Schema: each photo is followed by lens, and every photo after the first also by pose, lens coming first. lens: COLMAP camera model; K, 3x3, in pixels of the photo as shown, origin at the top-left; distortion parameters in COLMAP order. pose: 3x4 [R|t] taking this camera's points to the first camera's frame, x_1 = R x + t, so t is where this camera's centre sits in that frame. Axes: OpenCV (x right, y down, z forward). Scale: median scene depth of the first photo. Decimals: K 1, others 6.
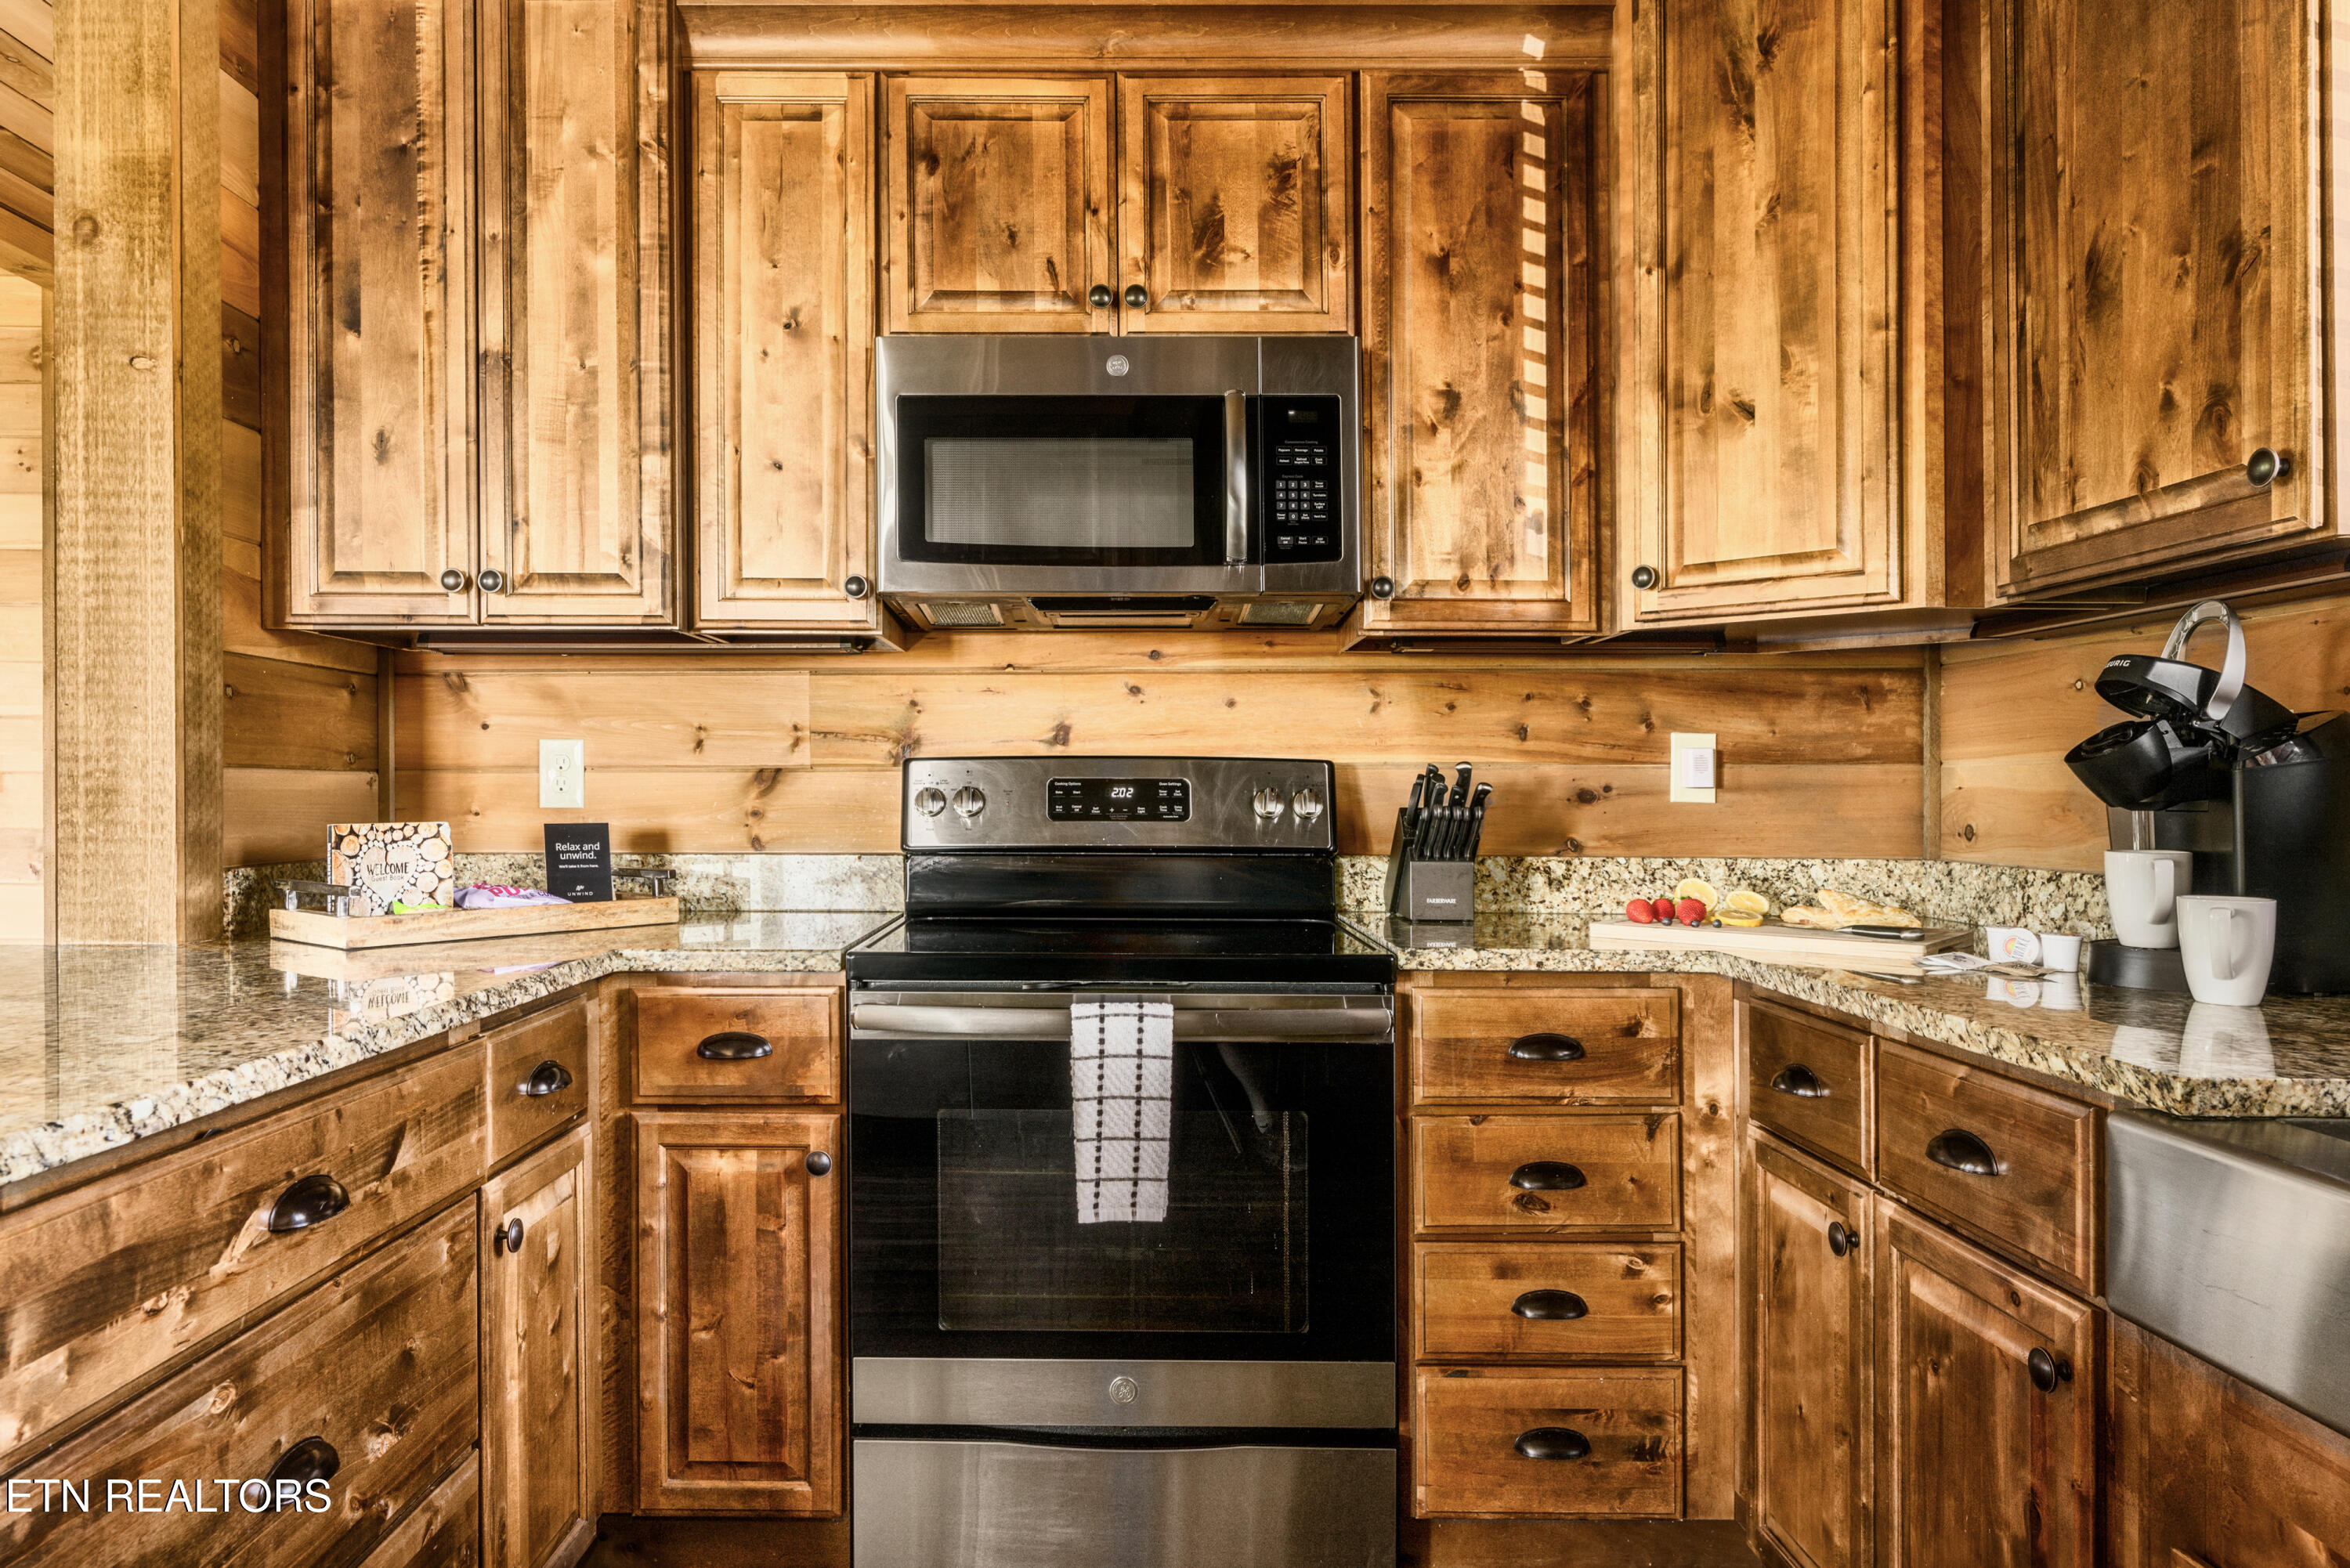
lens RADIAL K [[1503.7, 0, 1173.9], [0, 1503.7, 779.1], [0, 0, 1]] dist [-0.004514, 0.001248]
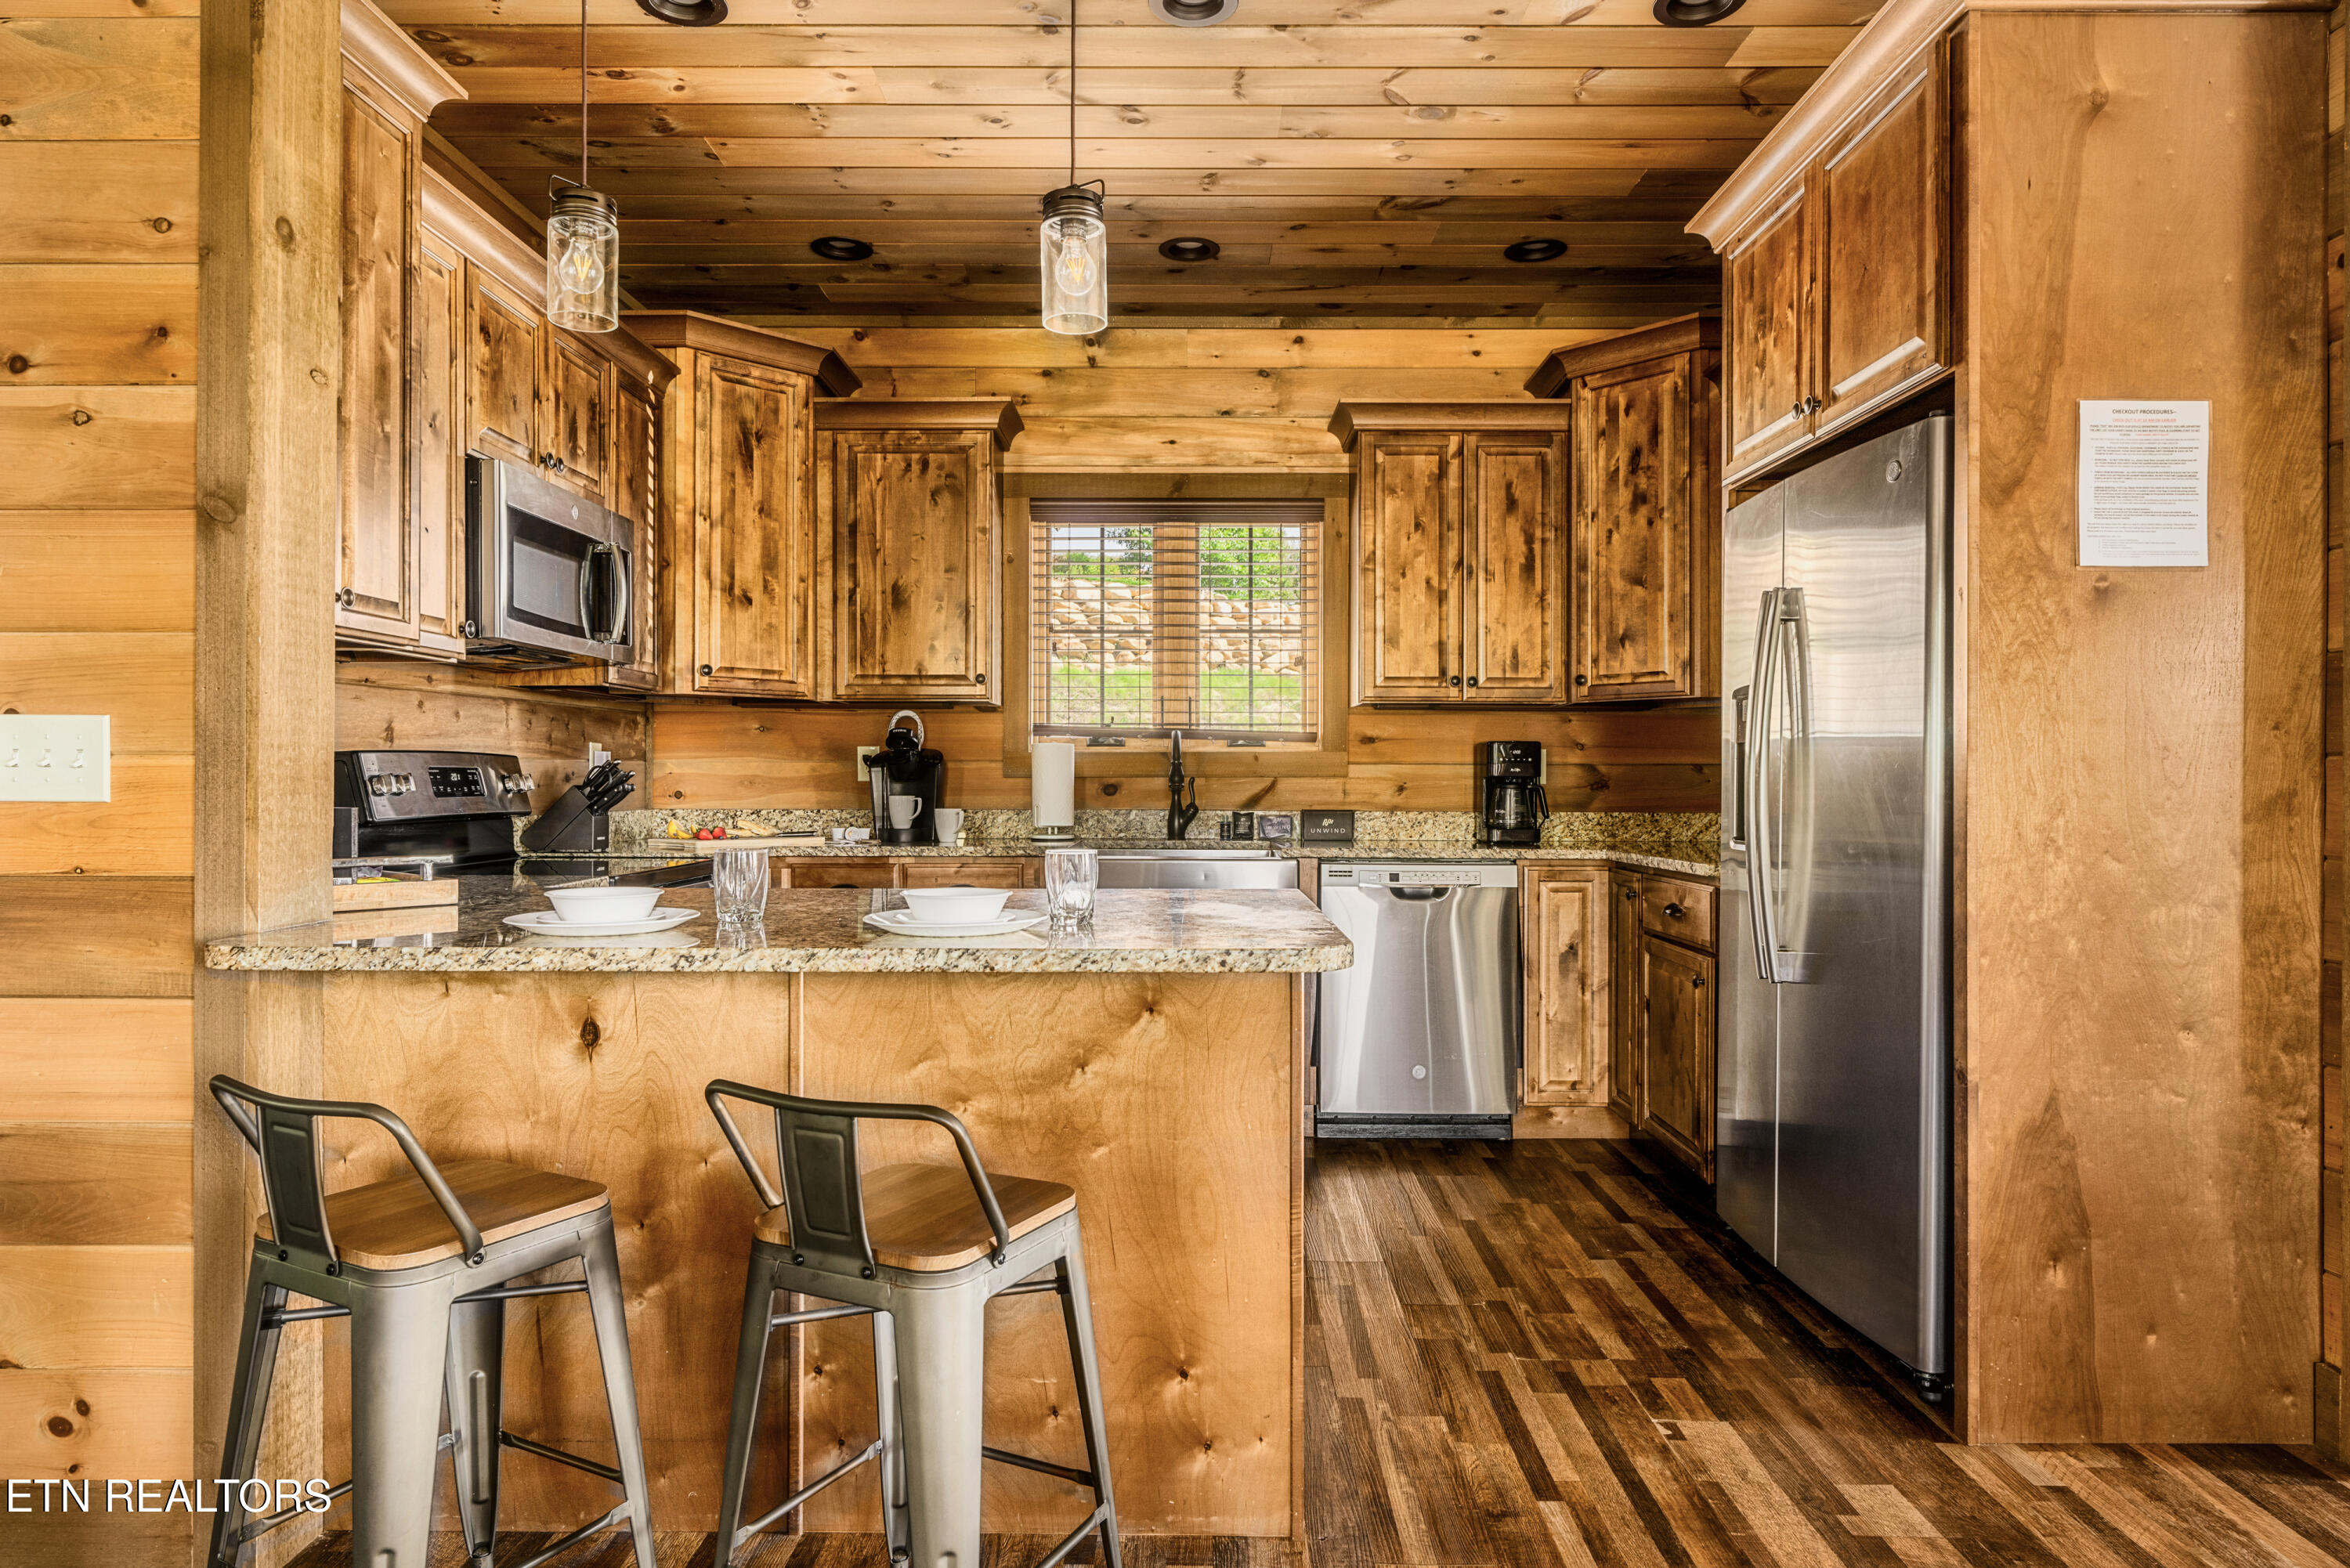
lens RADIAL K [[1376.8, 0, 1174.8], [0, 1376.8, 775.1], [0, 0, 1]] dist [-0.008884, -0.000500]
pose [[0.004566, -0.002141, 0.999987, -1.651838], [-0.007553, 0.999969, 0.002176, -0.001484], [-0.999961, -0.007563, 0.004549, 0.382282]]
